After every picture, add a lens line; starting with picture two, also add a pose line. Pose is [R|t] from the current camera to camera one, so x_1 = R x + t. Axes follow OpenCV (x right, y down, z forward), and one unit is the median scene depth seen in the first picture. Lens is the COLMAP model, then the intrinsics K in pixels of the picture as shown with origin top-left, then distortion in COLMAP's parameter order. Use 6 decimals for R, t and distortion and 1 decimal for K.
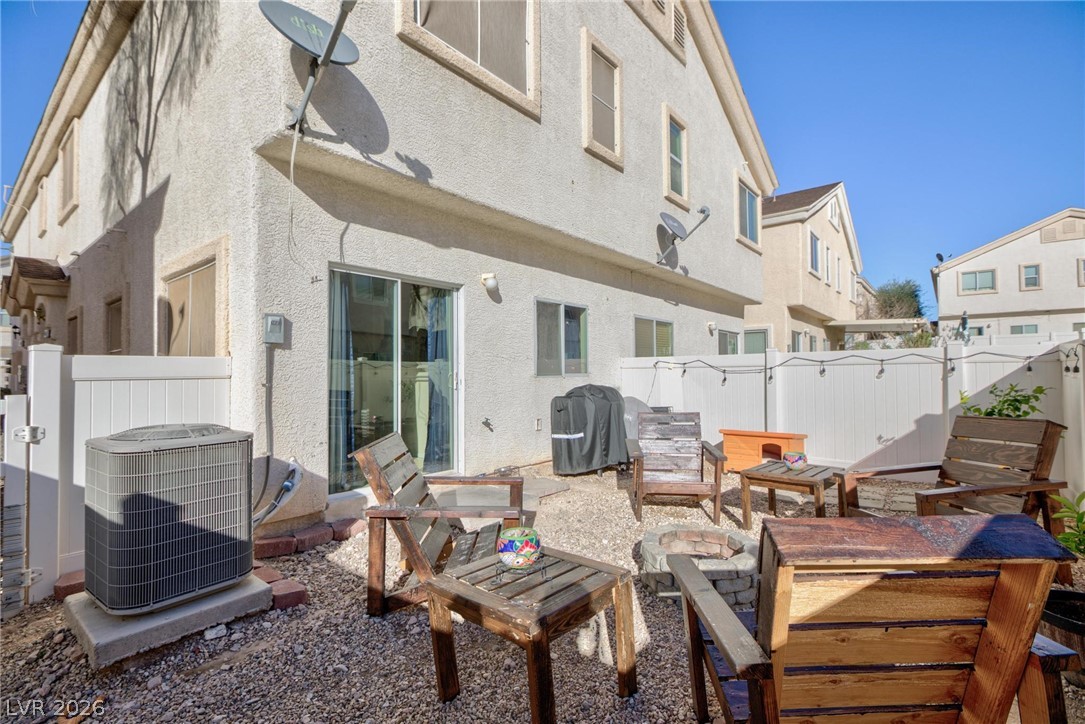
lens RADIAL K [[498.8, 0, 542.5], [0, 498.8, 362.0], [0, 0, 1]] dist [-0.001382, 0.000226]
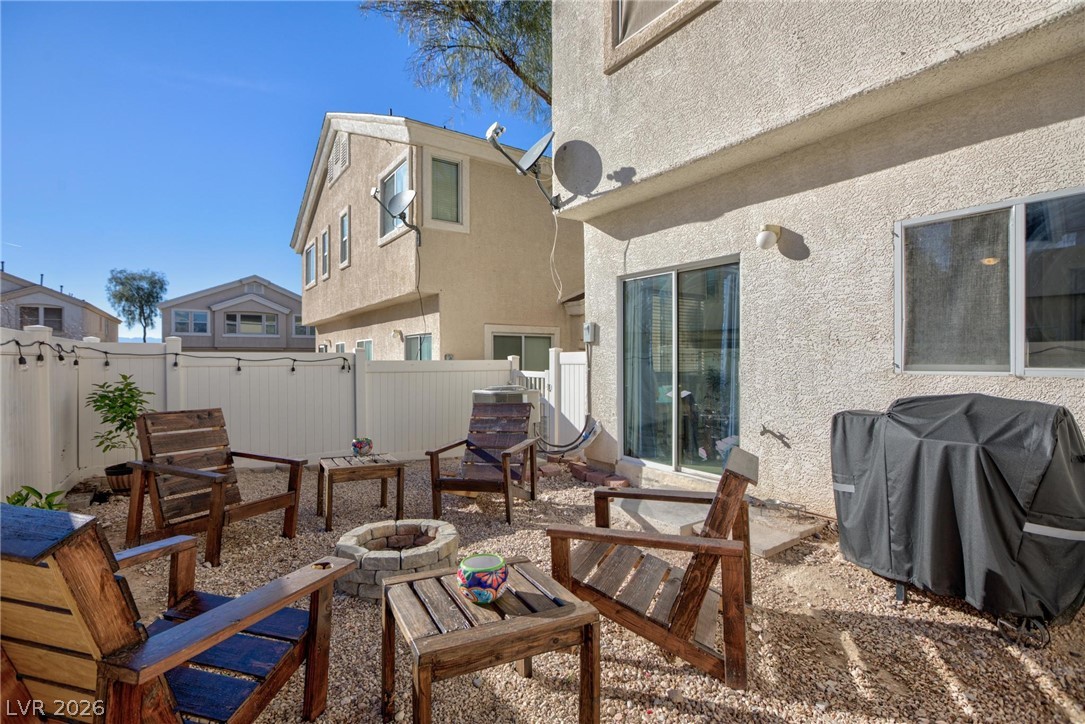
lens RADIAL K [[499.7, 0, 541.8], [0, 499.7, 355.0], [0, 0, 1]] dist [-0.020747, 0.000824]
pose [[-0.263236, 0.006481, -0.964710, 0.717542], [0.033142, 0.999448, -0.002329, -0.000224], [0.964162, -0.032585, -0.263306, 0.933359]]
